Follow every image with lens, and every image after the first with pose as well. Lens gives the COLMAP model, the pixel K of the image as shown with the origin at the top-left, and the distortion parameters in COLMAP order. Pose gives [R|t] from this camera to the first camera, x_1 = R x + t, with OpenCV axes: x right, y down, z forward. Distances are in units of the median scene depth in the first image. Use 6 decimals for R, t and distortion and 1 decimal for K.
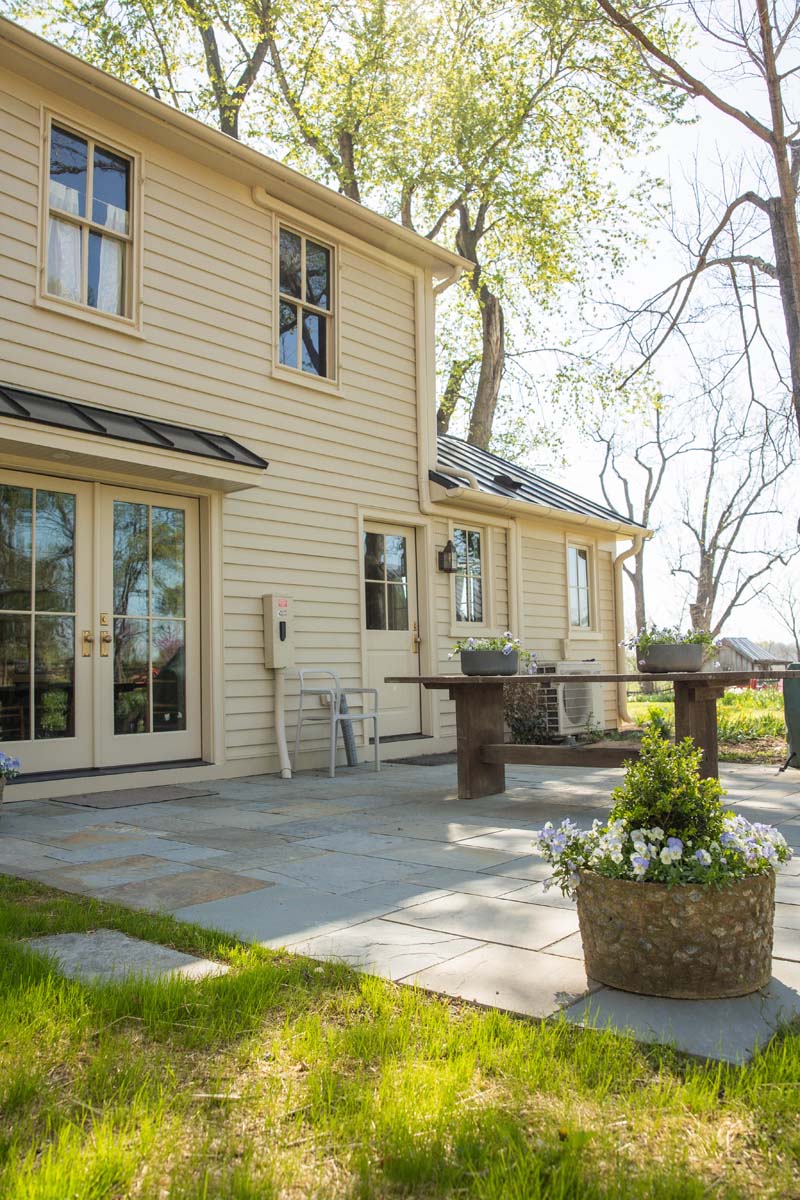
lens RADIAL K [[984.5, 0, 401.0], [0, 984.5, 594.8], [0, 0, 1]] dist [-0.103081, 0.102717]
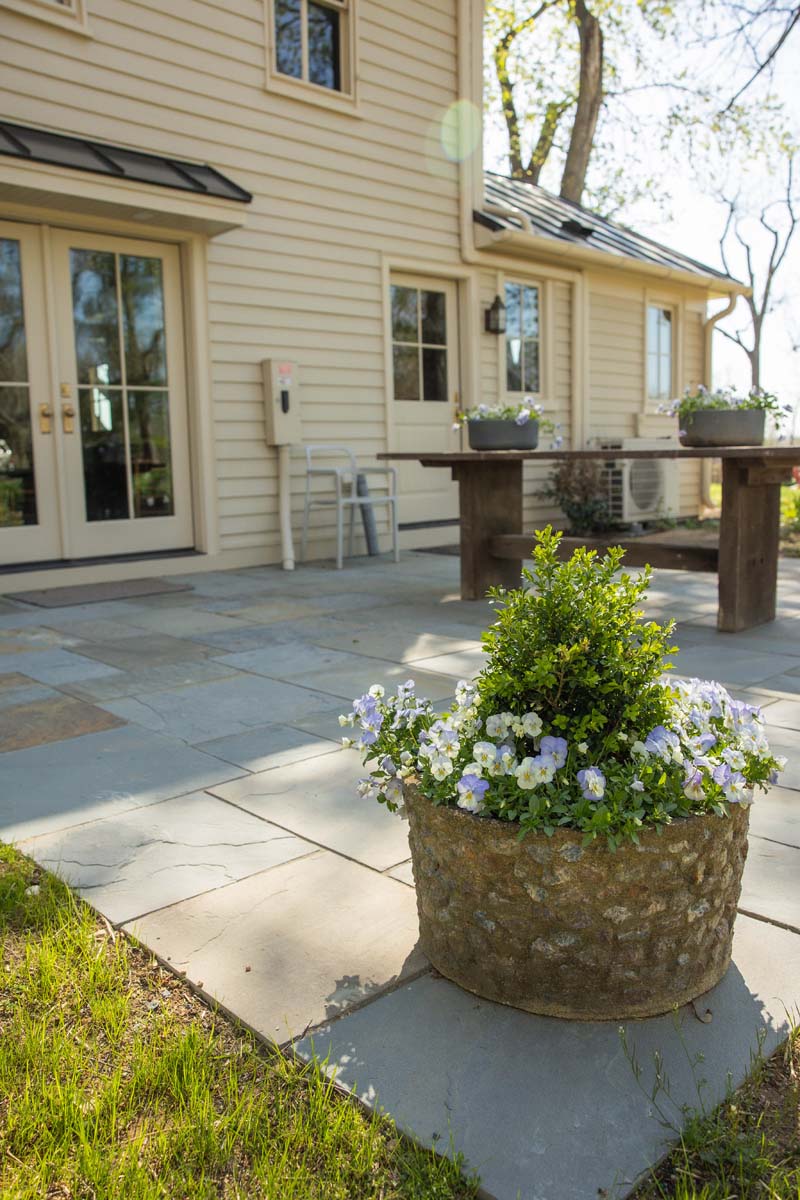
lens RADIAL K [[972.2, 0, 391.6], [0, 972.2, 602.9], [0, 0, 1]] dist [-0.119256, 0.133751]
pose [[0.992458, 0.016564, -0.121464, 0.076151], [0.011623, 0.973653, 0.227739, 0.016218], [0.122036, -0.227433, 0.966117, 0.145262]]
